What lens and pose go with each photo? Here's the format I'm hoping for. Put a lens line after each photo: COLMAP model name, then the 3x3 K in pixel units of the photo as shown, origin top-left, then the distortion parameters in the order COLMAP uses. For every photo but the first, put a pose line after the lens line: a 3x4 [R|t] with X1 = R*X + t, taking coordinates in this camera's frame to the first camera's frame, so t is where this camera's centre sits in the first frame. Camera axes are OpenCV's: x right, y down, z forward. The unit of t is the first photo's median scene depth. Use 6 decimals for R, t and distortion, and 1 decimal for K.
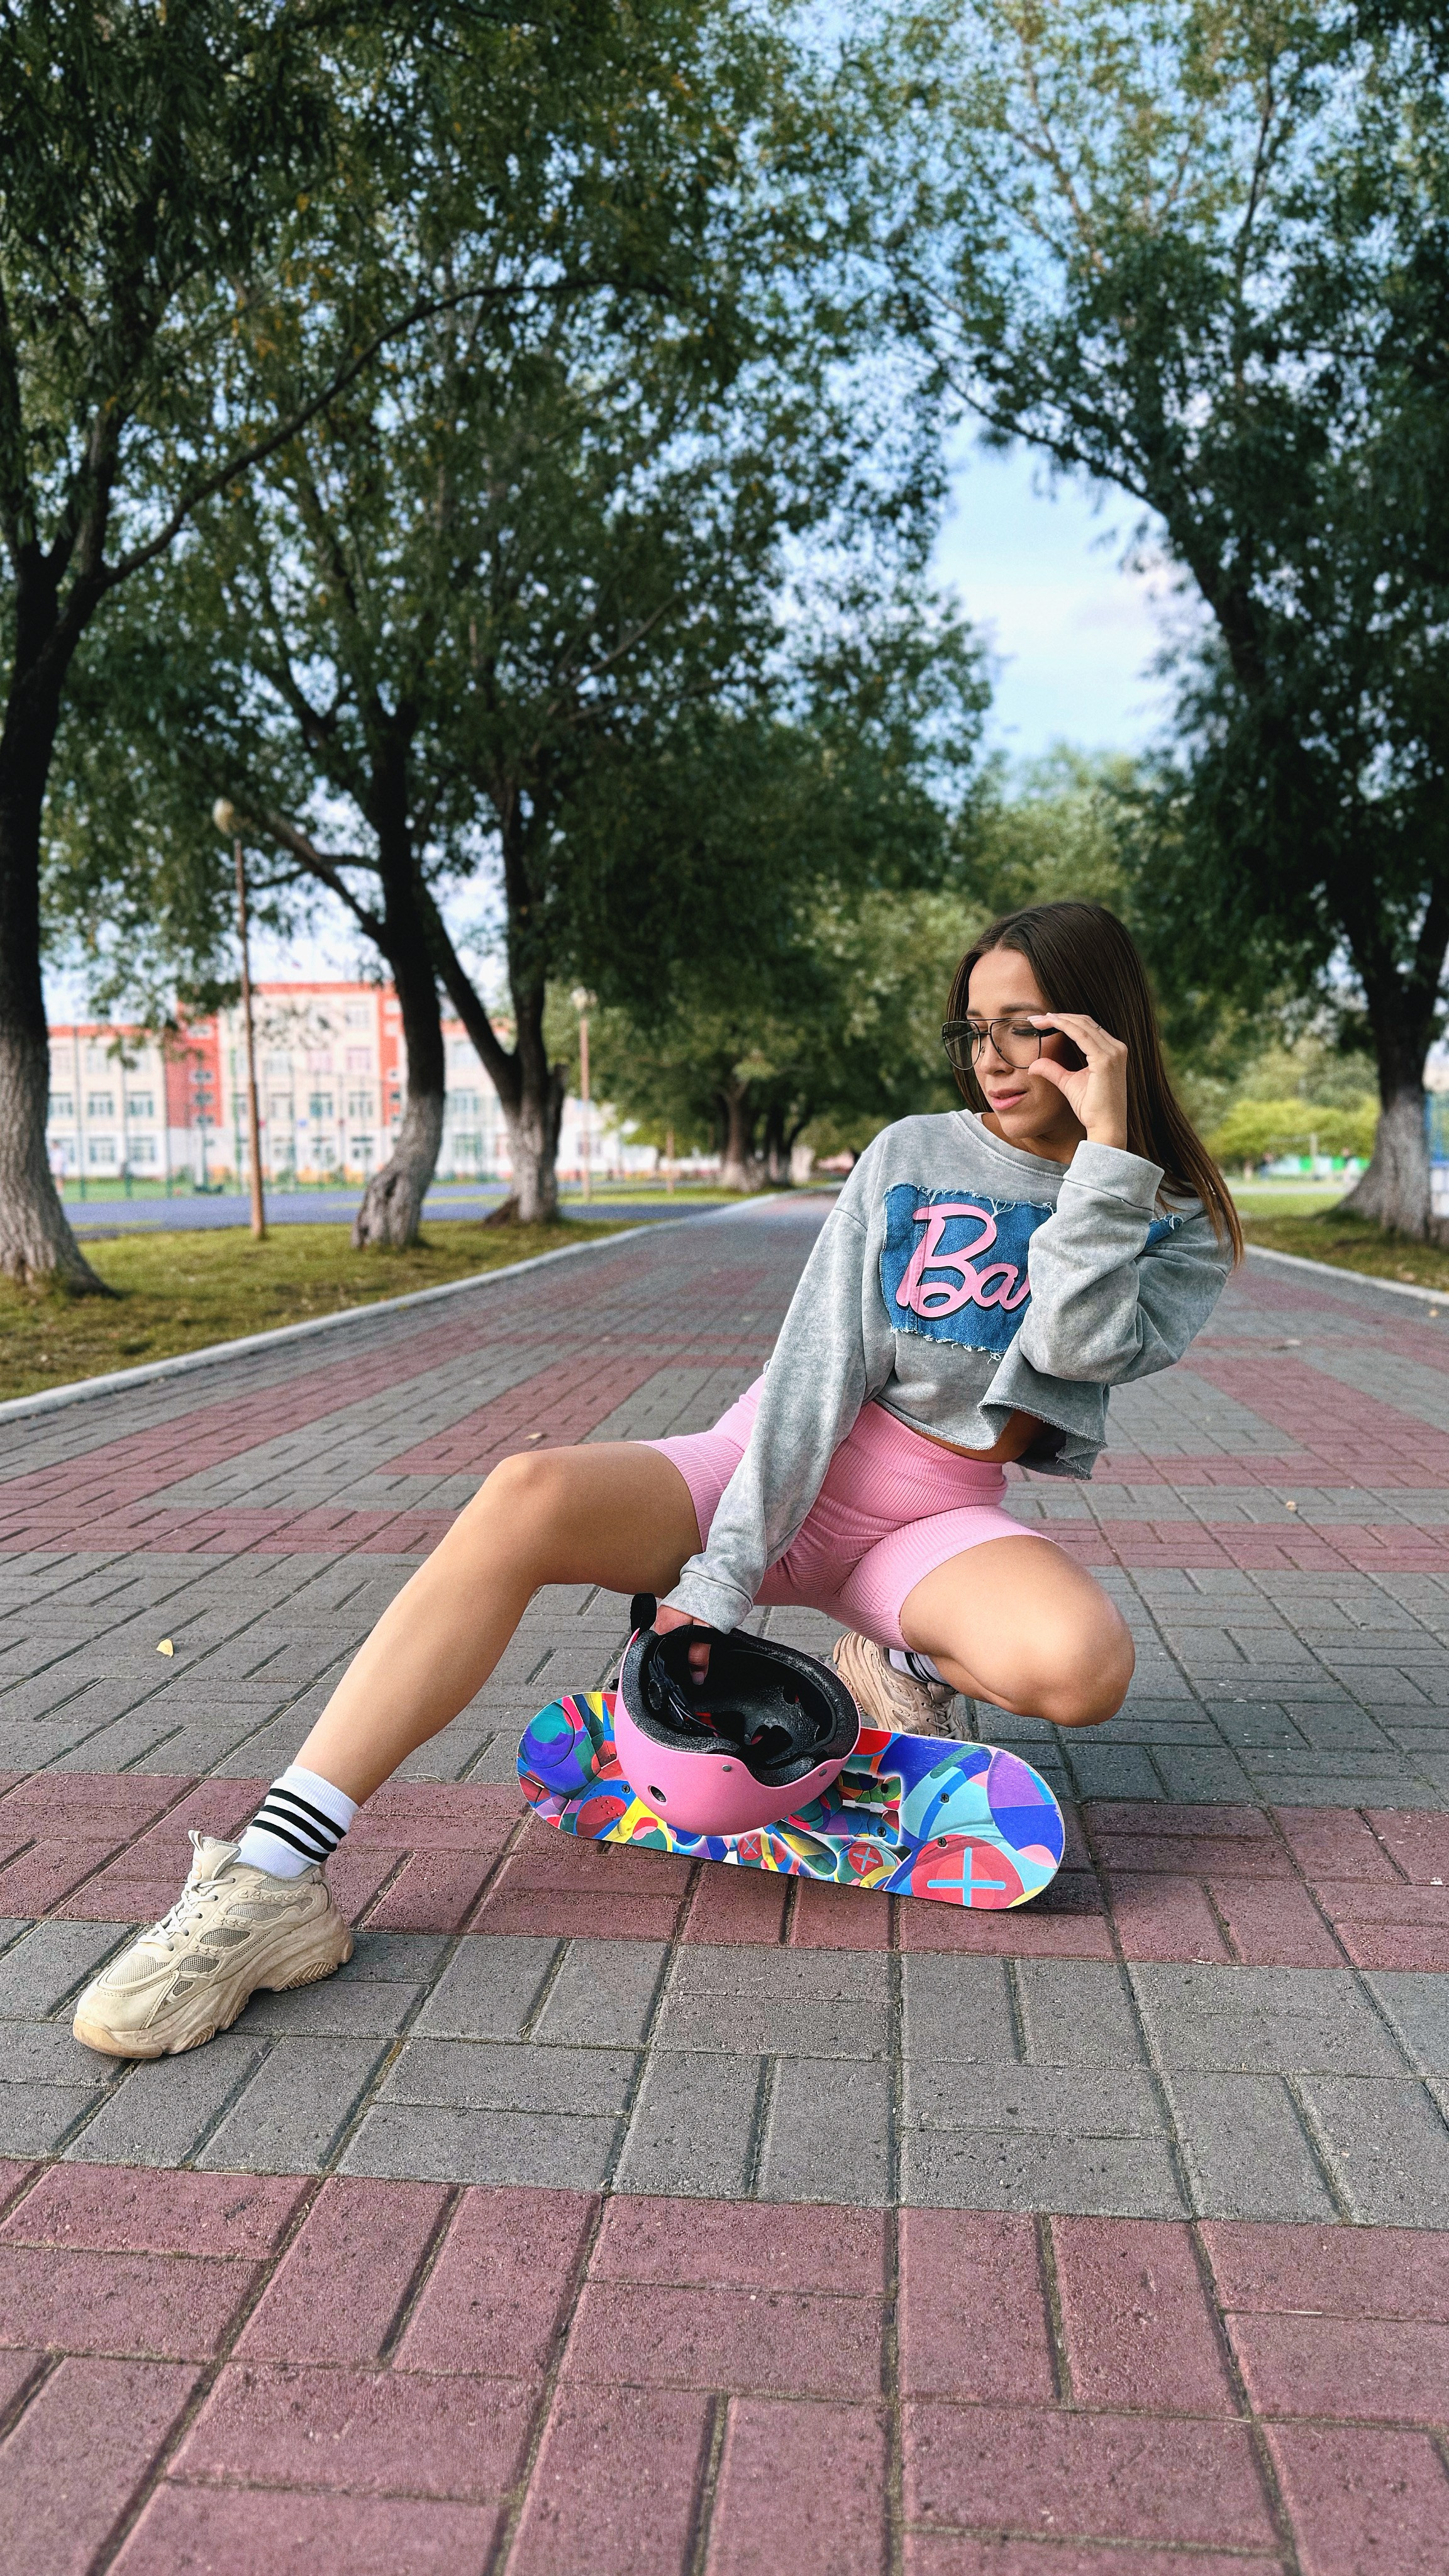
lens RADIAL K [[1643.7, 0, 682.1], [0, 1643.7, 1363.8], [0, 0, 1]] dist [-0.000811, -0.001565]
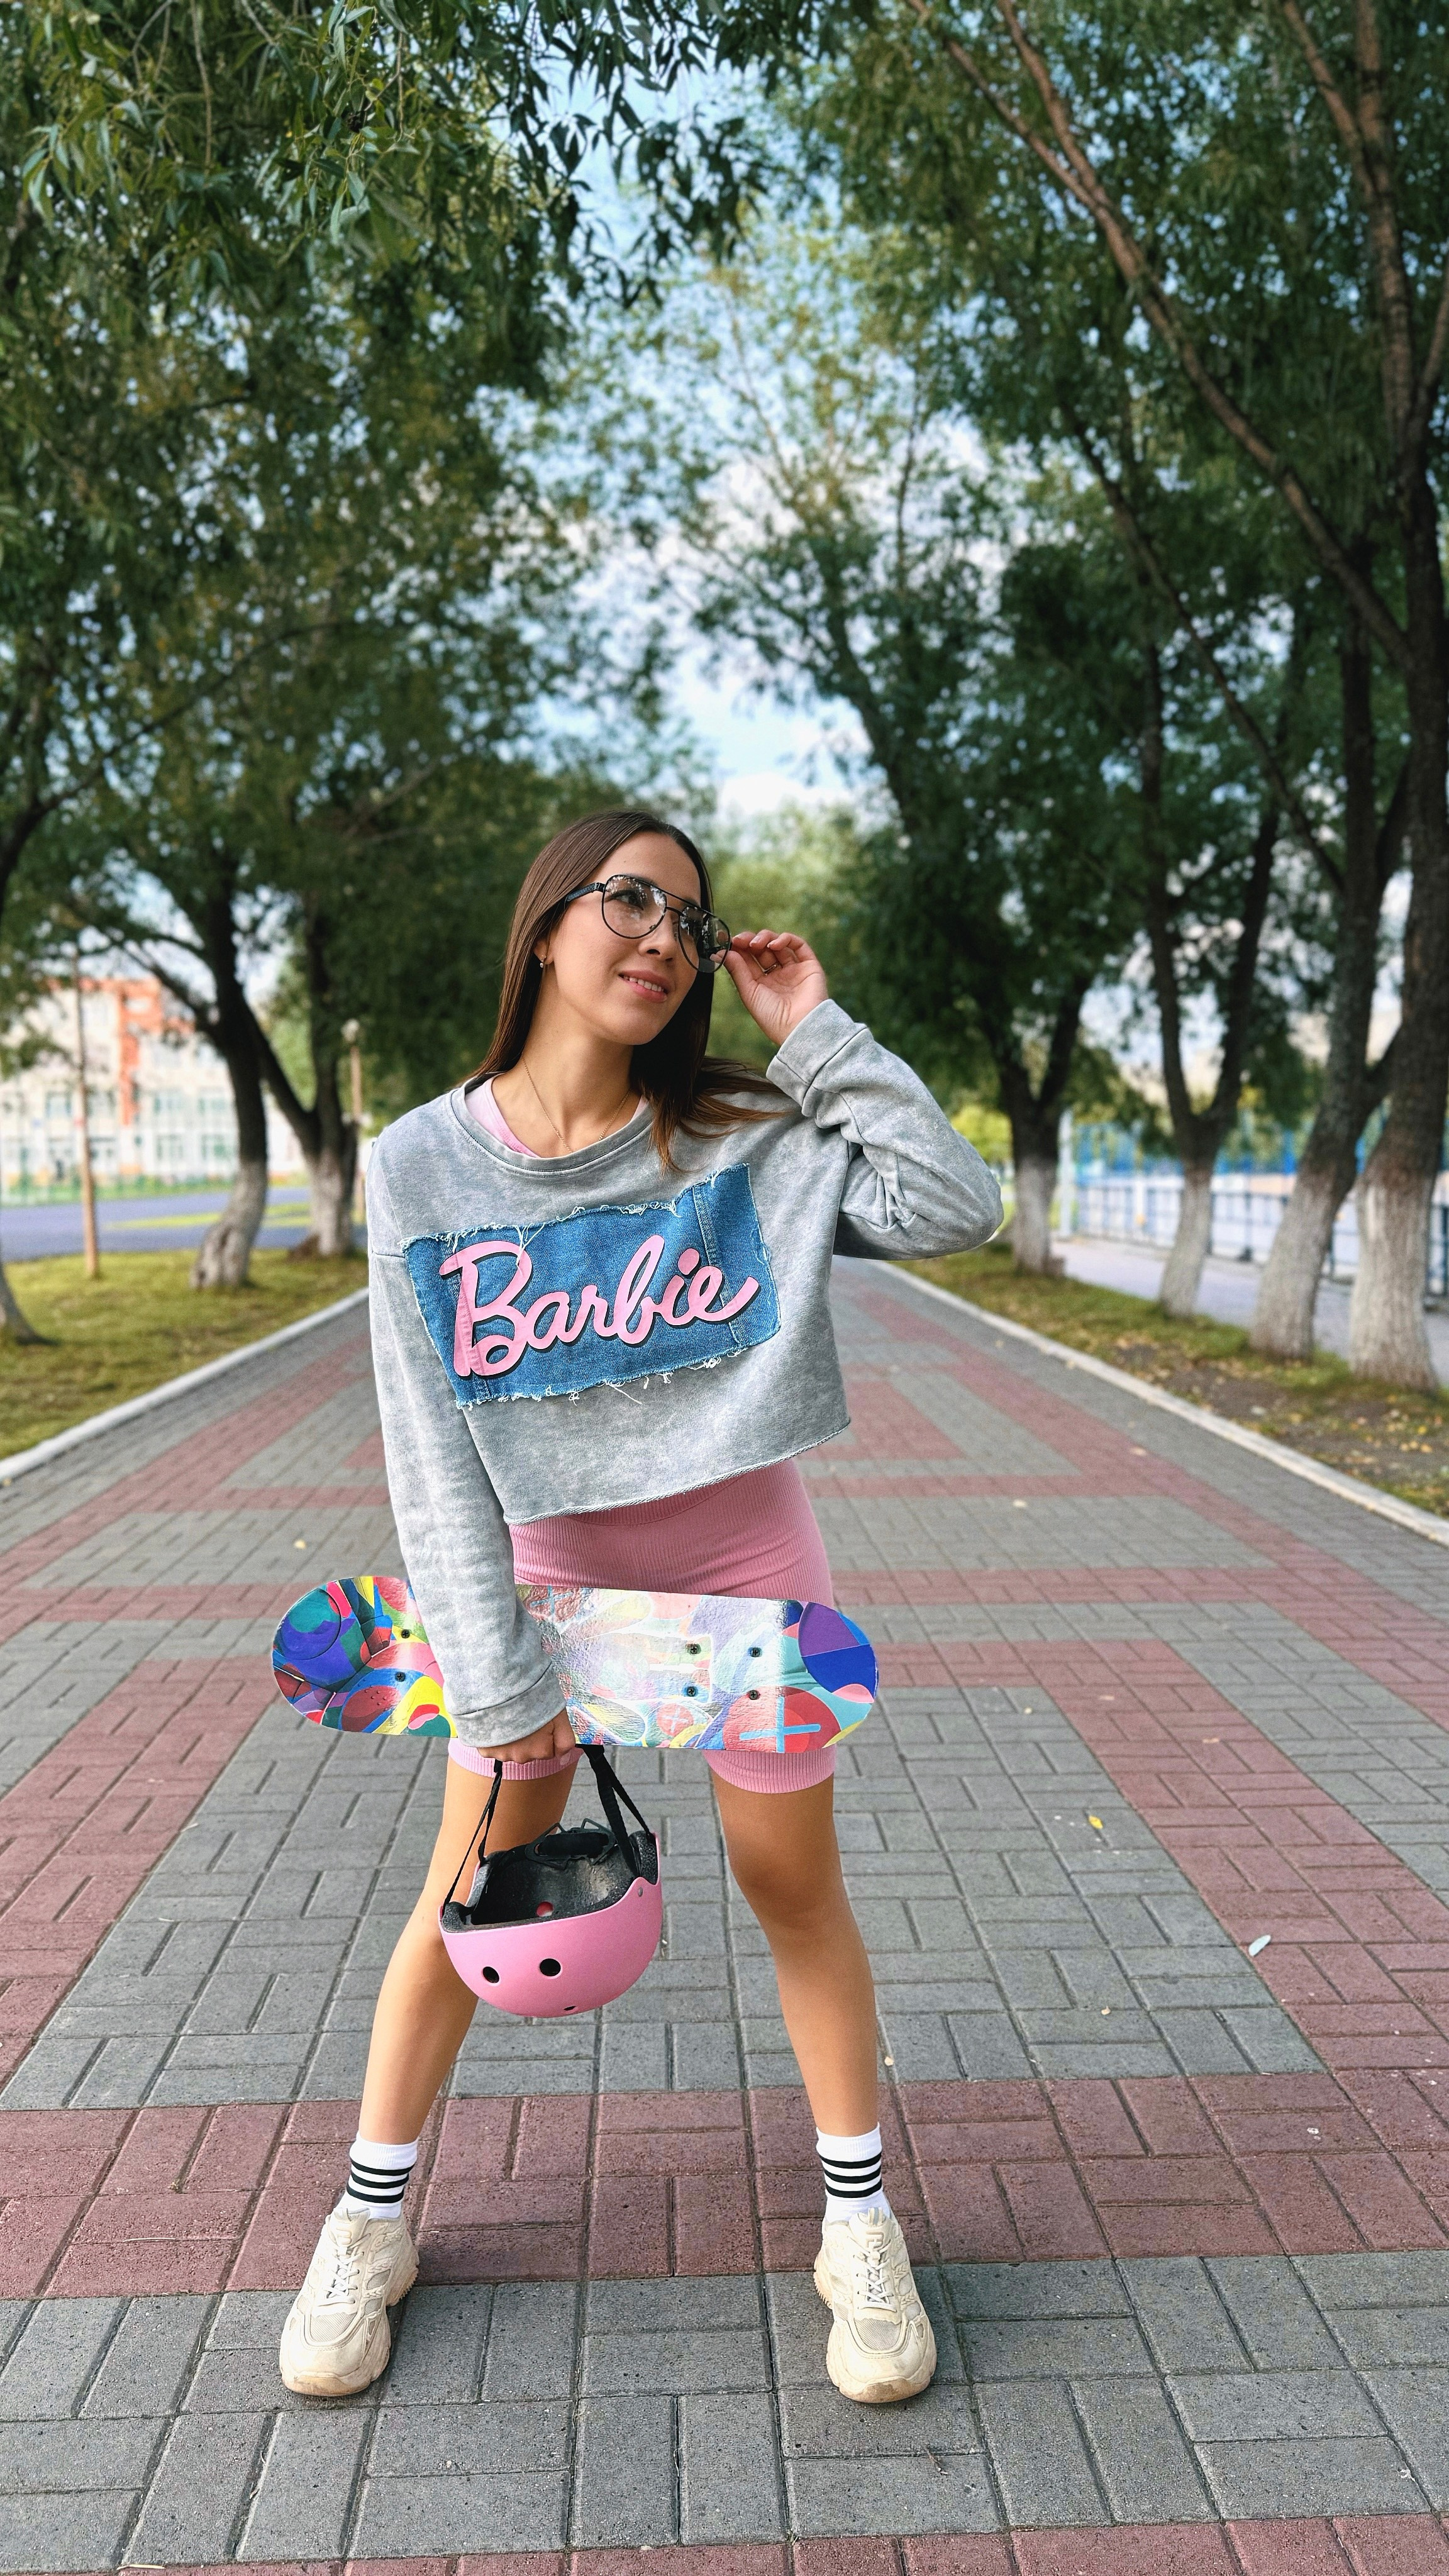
lens RADIAL K [[1725.2, 0, 746.0], [0, 1725.2, 1283.5], [0, 0, 1]] dist [0.001244, -0.033882]
pose [[0.983063, -0.009383, 0.183028, -0.028755], [0.016907, 0.999073, -0.039592, -0.015684], [-0.182486, 0.042016, 0.982310, -0.279910]]
